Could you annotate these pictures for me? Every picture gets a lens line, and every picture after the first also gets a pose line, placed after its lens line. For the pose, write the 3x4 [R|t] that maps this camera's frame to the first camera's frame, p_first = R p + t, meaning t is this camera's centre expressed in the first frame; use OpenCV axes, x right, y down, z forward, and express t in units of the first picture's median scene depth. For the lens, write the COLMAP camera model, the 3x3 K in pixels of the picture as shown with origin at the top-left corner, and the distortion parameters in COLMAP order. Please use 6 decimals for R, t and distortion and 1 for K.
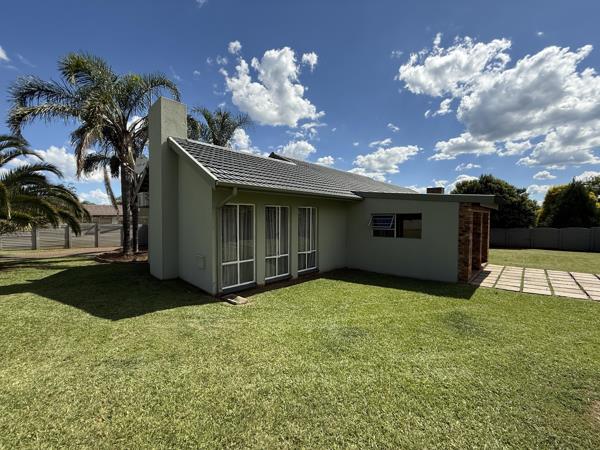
lens RADIAL K [[241.6, 0, 298.6], [0, 241.6, 224.3], [0, 0, 1]] dist [0.001125, 0.000116]
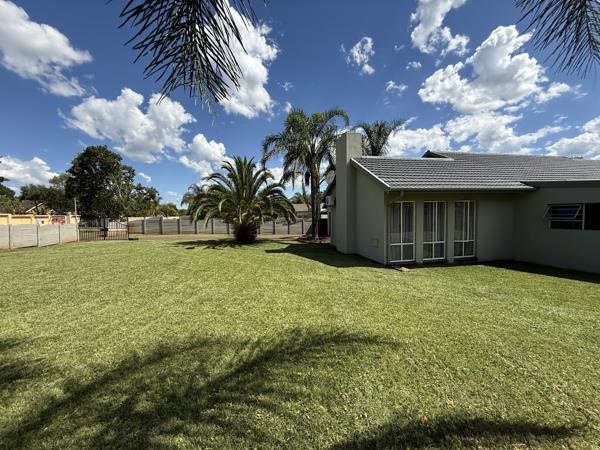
lens RADIAL K [[241.6, 0, 298.6], [0, 241.6, 224.3], [0, 0, 1]] dist [0.001125, 0.000116]
pose [[0.834651, 0.006426, -0.550741, 0.013508], [0.007009, 0.999727, 0.022287, 0.008028], [0.550734, -0.022461, 0.834378, -0.396079]]
